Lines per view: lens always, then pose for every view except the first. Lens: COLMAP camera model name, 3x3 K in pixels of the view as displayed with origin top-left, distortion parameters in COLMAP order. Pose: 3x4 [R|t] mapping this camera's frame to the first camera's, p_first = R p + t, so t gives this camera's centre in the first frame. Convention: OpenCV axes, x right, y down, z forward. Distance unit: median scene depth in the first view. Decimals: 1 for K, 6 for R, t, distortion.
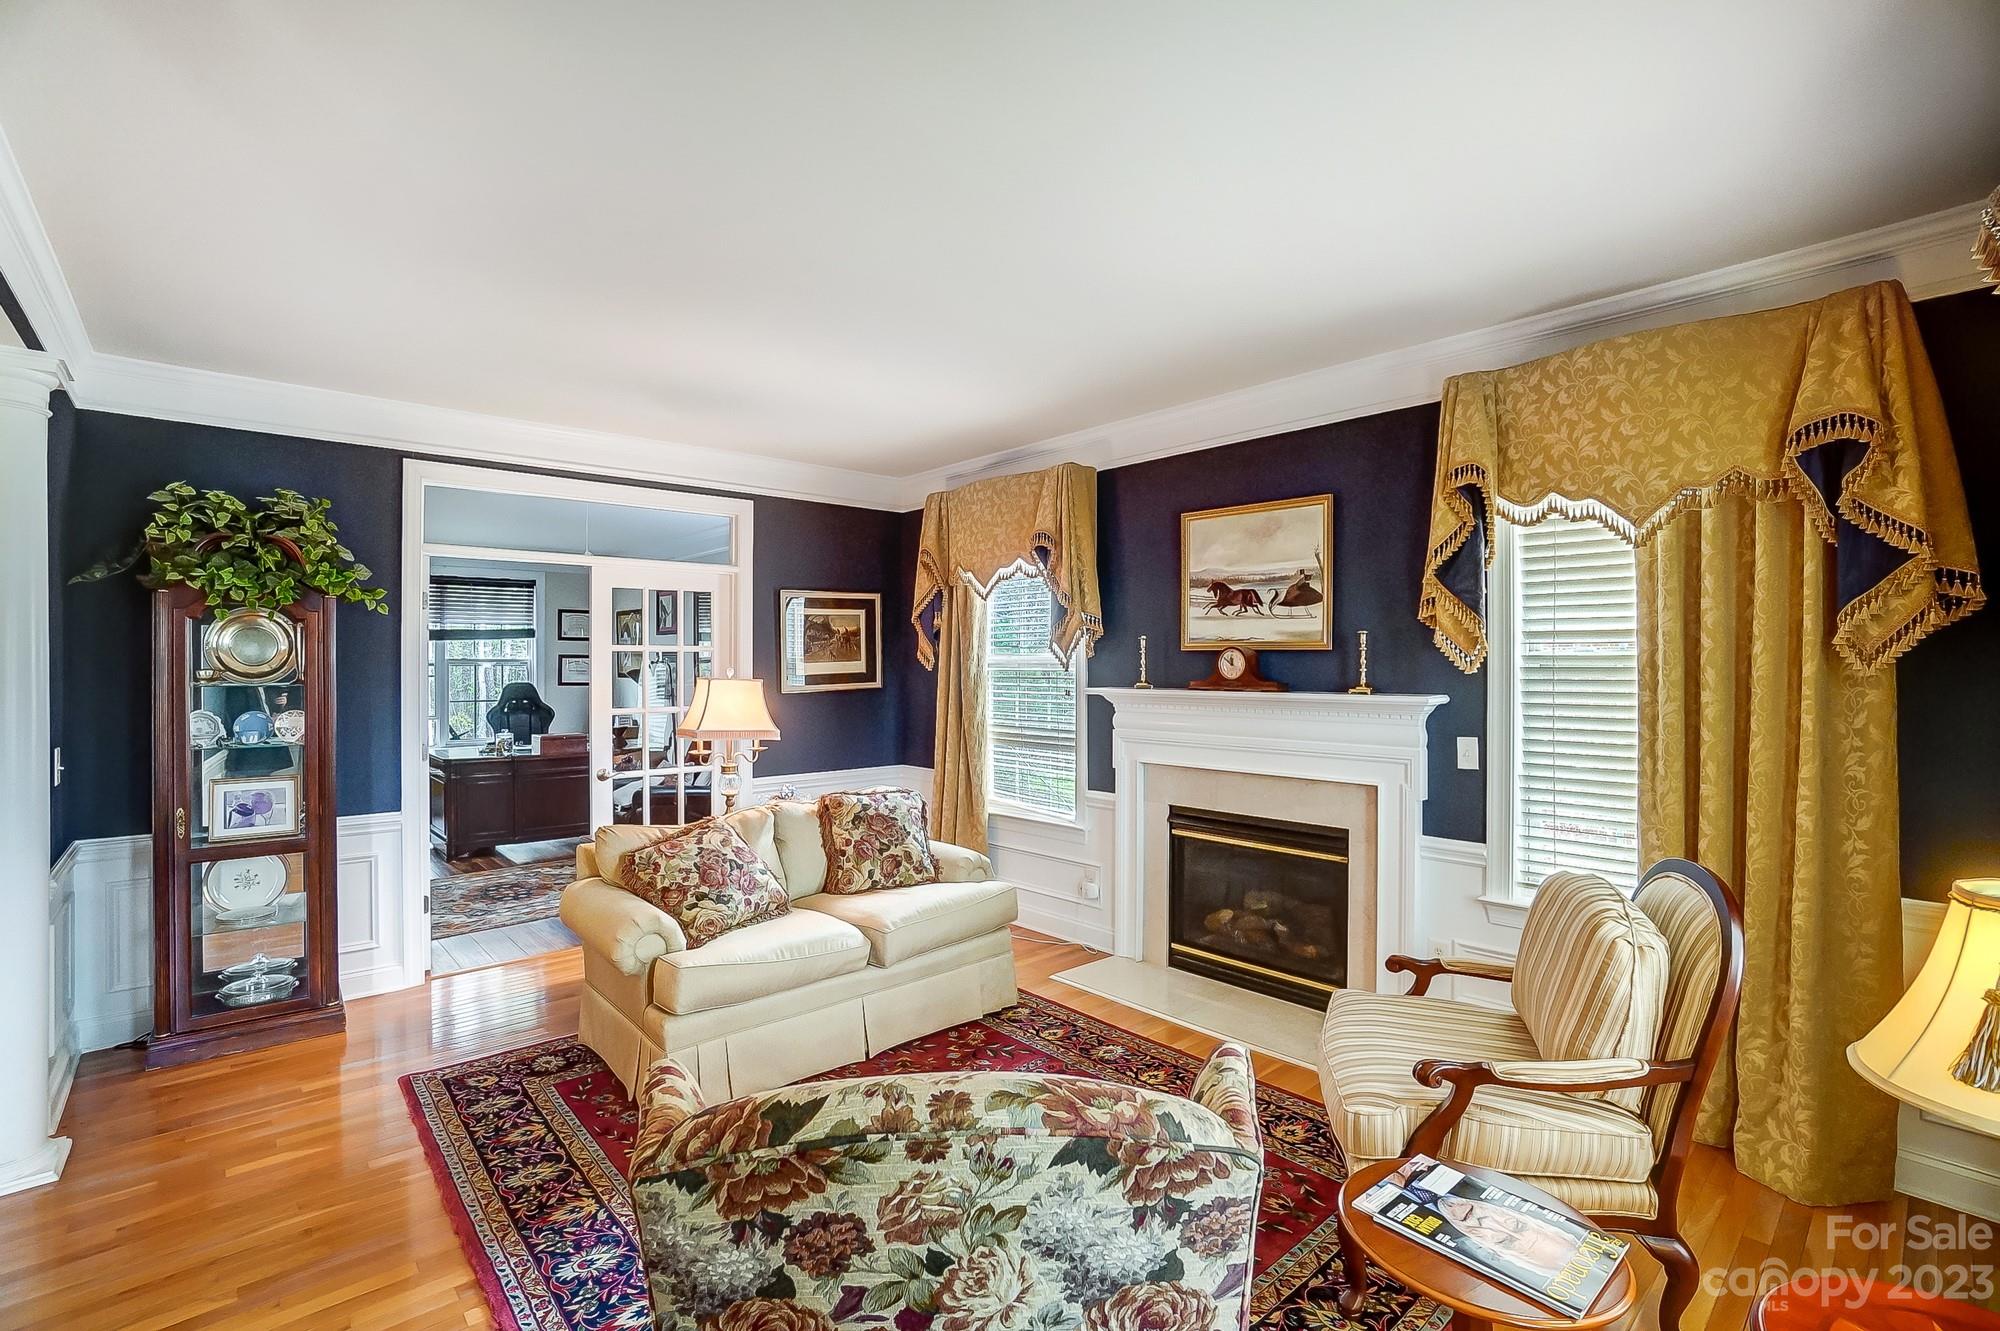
lens RADIAL K [[897.0, 0, 986.3], [0, 897.0, 665.8], [0, 0, 1]] dist [-0.066775, 0.025237]
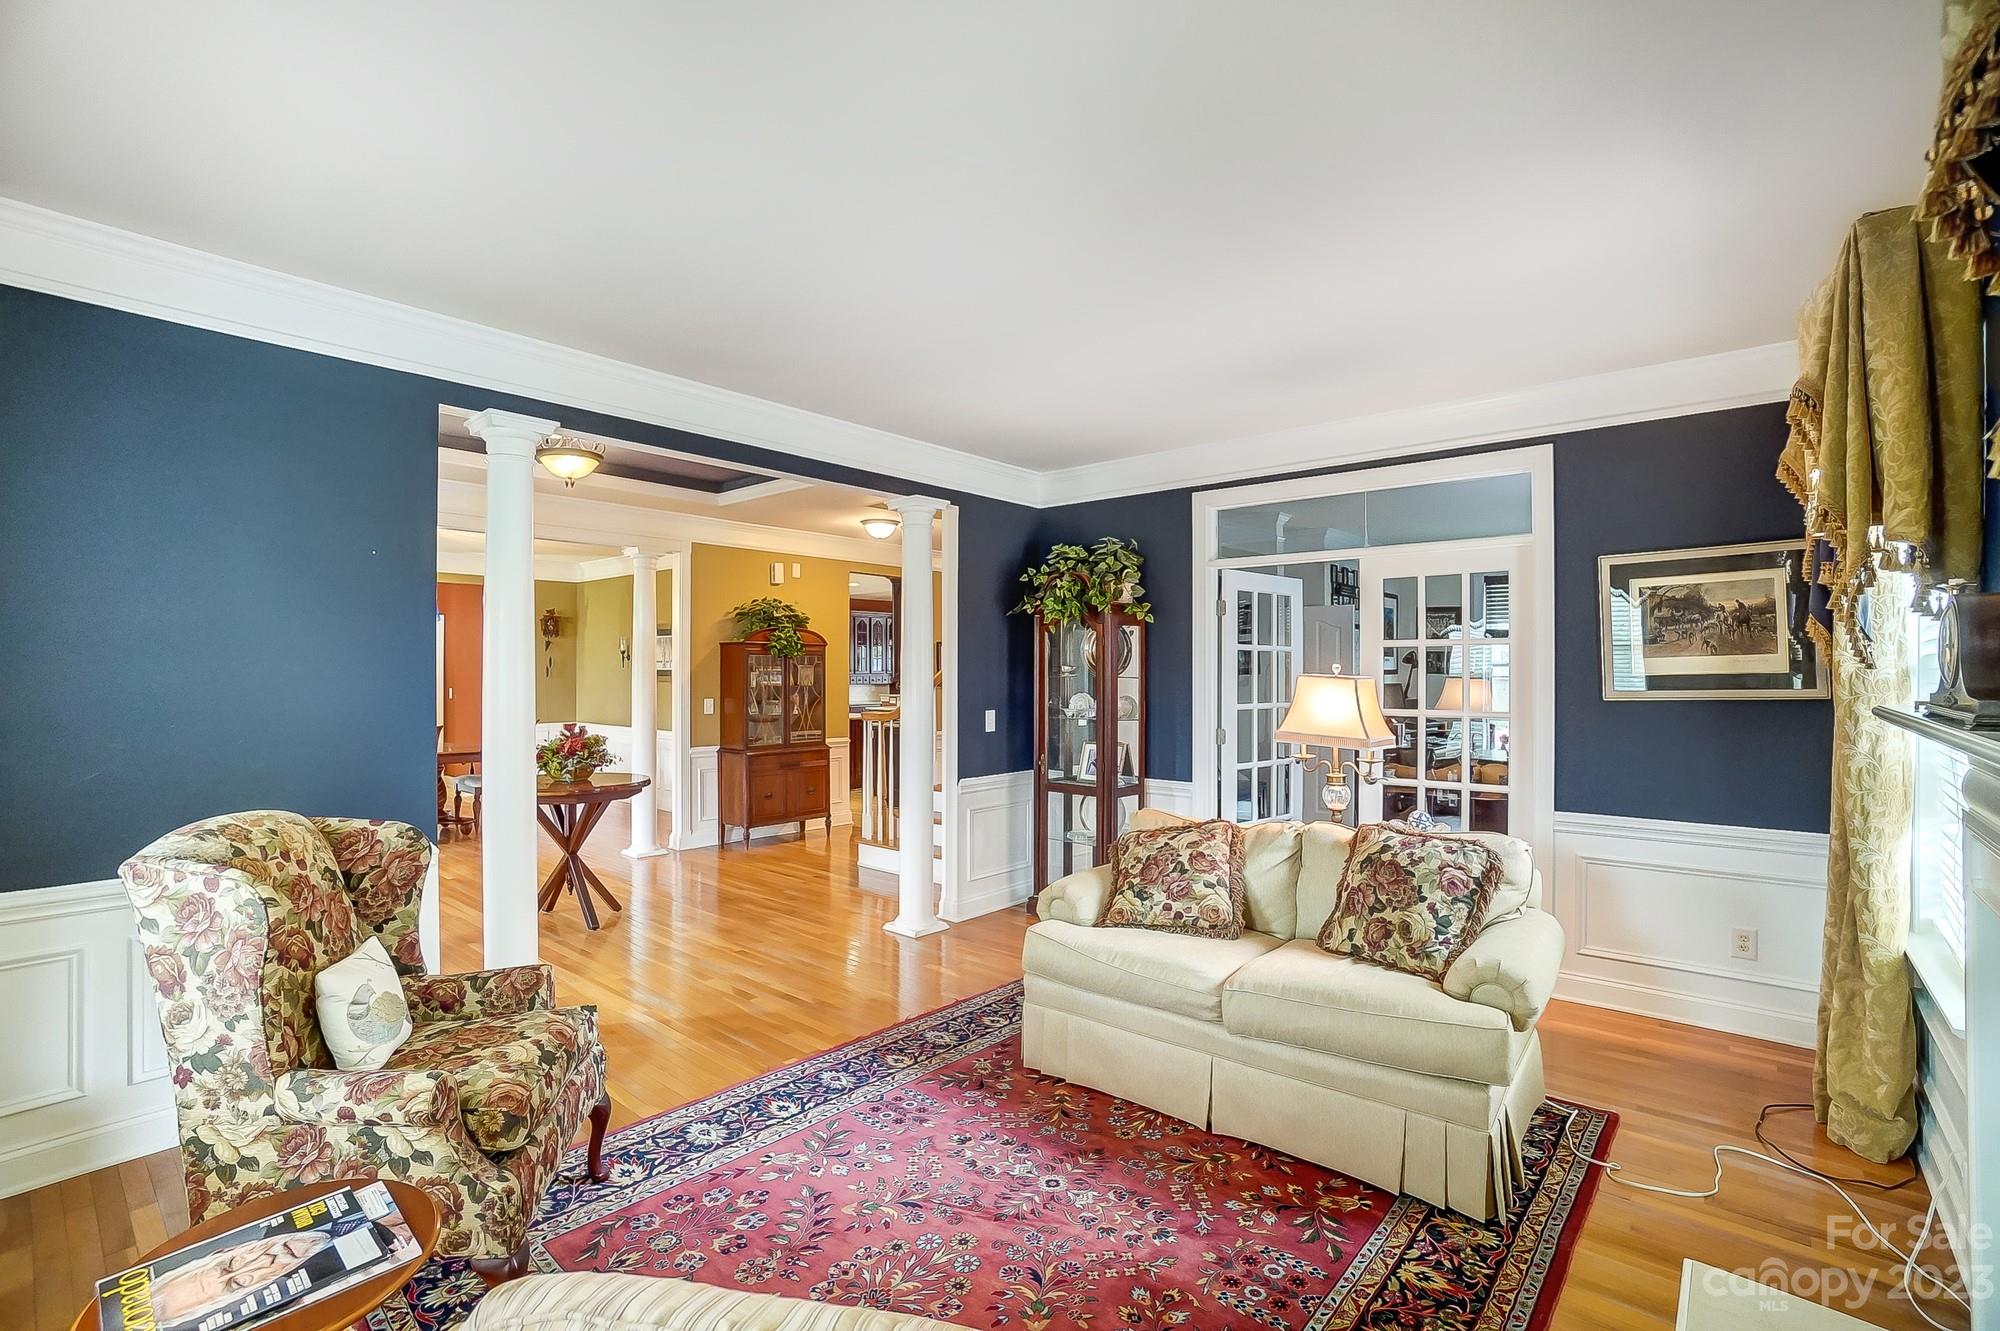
lens RADIAL K [[897.0, 0, 986.3], [0, 897.0, 665.8], [0, 0, 1]] dist [-0.066775, 0.025237]
pose [[0.131875, -0.001421, -0.991265, 0.561792], [-0.001301, 0.999998, -0.001606, 0.006806], [0.991265, 0.001502, 0.131873, 0.582754]]
